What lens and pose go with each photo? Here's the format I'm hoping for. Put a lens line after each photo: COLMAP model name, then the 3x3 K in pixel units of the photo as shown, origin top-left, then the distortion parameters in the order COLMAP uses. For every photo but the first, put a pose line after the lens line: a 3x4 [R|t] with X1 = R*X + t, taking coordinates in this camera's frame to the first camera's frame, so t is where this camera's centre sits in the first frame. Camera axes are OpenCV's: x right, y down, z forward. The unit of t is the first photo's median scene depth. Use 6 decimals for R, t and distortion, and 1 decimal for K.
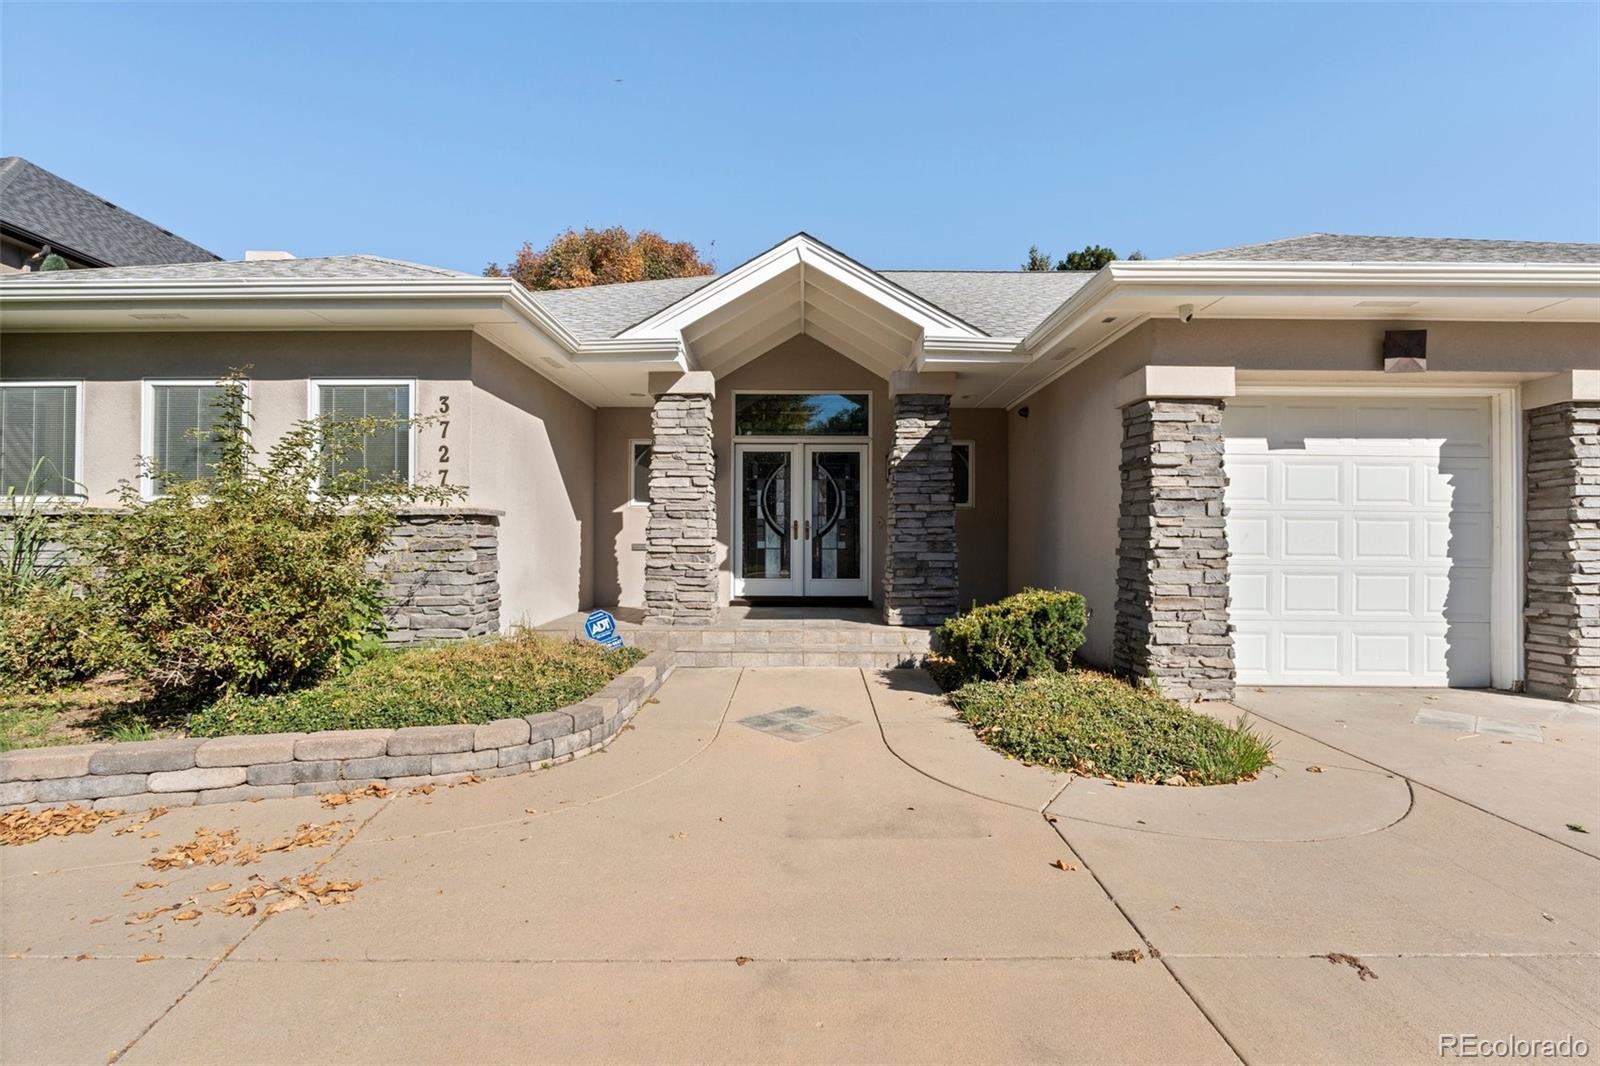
lens RADIAL K [[720.6, 0, 897.6], [0, 720.6, 536.2], [0, 0, 1]] dist [-0.003524, 0.000383]
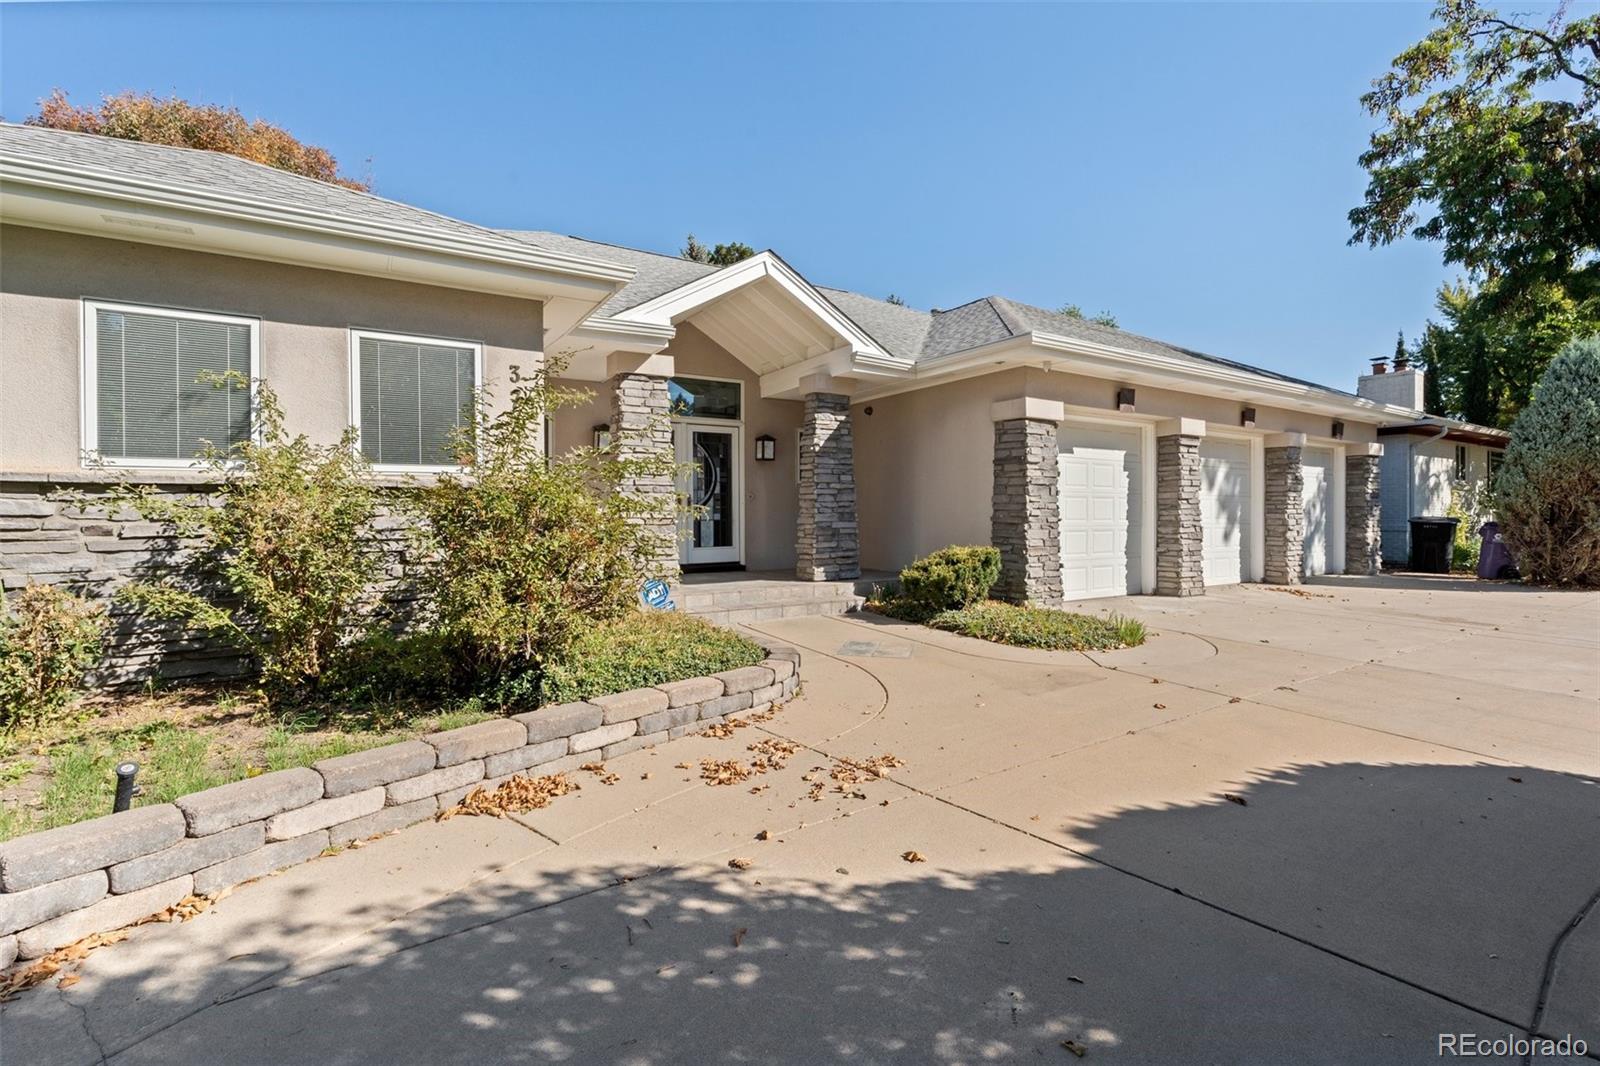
lens RADIAL K [[720.6, 0, 860.5], [0, 720.6, 519.1], [0, 0, 1]] dist [-0.003524, 0.000383]
pose [[0.824649, -0.011129, 0.565536, -0.754470], [0.001916, 0.999856, 0.016882, -0.003040], [-0.565642, -0.012838, 0.824551, -0.062503]]
